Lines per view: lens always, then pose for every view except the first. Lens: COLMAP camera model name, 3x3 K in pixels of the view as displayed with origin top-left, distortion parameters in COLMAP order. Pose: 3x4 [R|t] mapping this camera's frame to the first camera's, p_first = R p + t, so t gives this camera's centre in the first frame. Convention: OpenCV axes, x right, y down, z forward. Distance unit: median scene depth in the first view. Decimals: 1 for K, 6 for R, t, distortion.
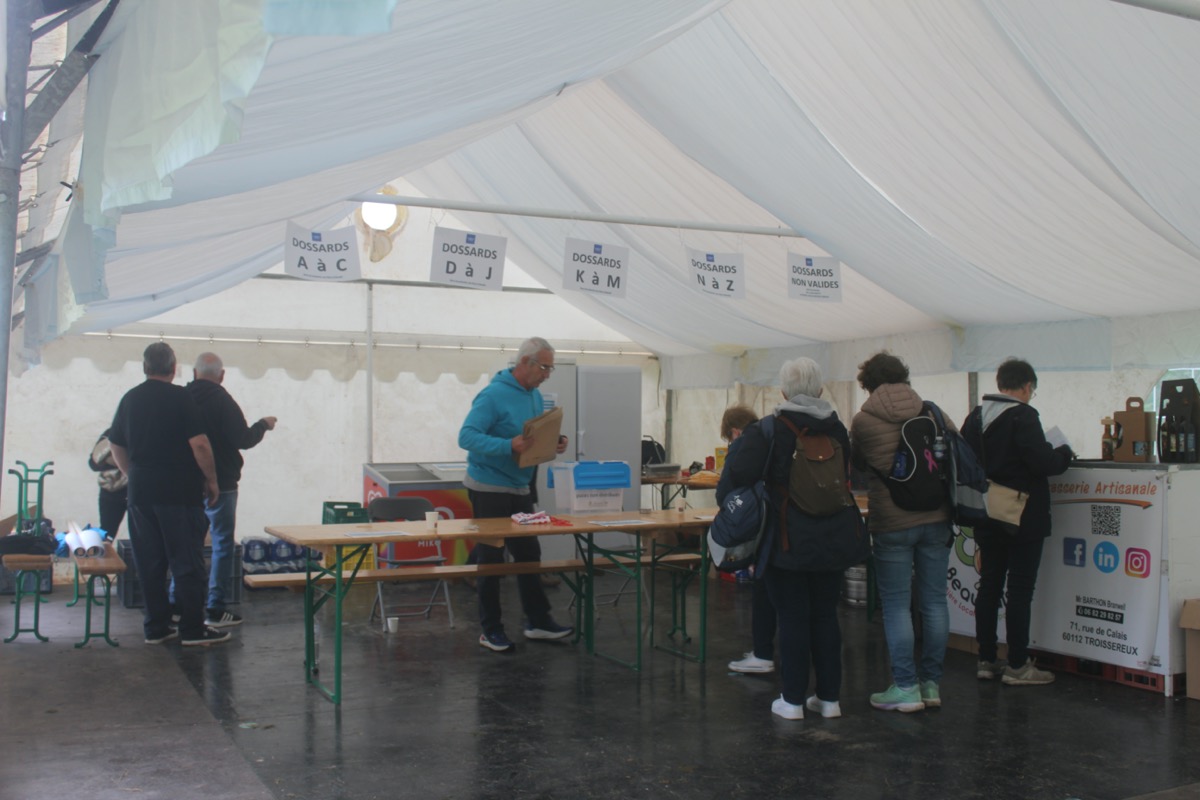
lens RADIAL K [[1235.1, 0, 599.5], [0, 1235.1, 400.2], [0, 0, 1]] dist [-0.123371, 0.167524]
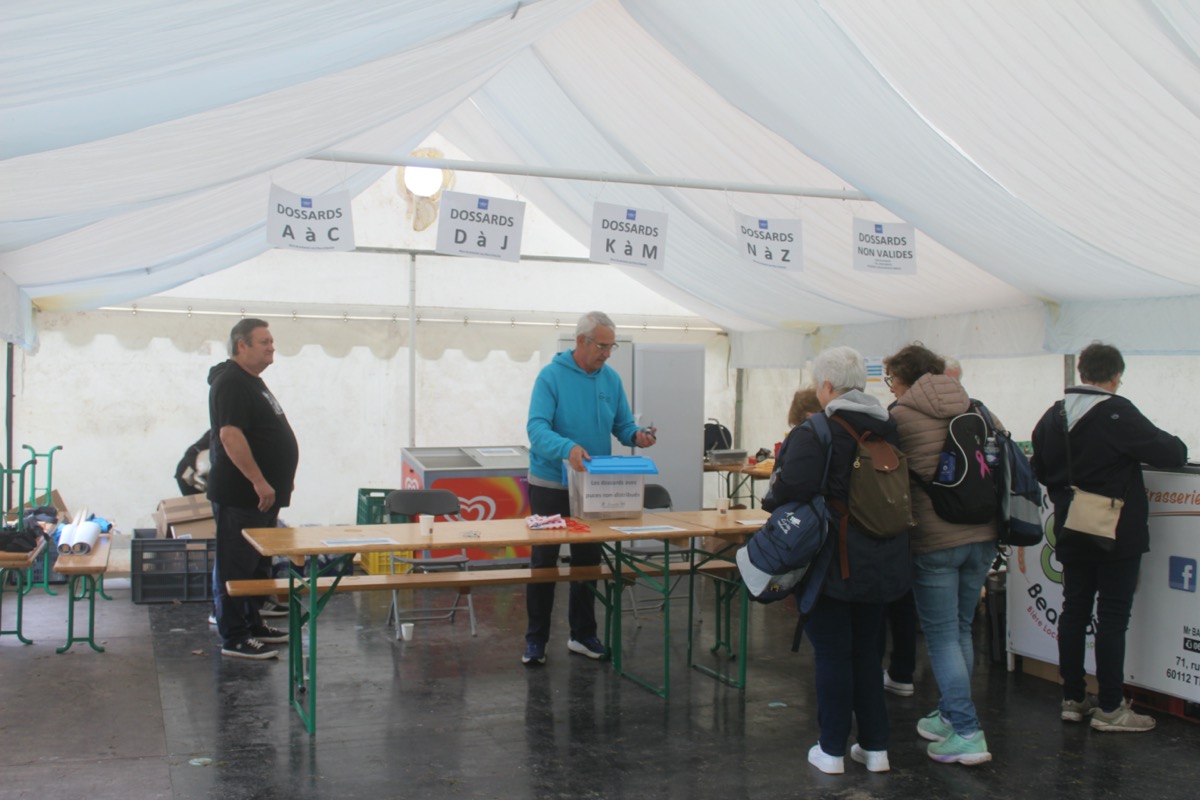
lens RADIAL K [[1235.1, 0, 599.5], [0, 1235.1, 400.2], [0, 0, 1]] dist [-0.123371, 0.167524]
pose [[0.996241, 0.006773, -0.086359, 0.050482], [-0.004642, 0.999680, 0.024860, -0.011299], [0.086500, -0.024365, 0.995954, 0.112635]]
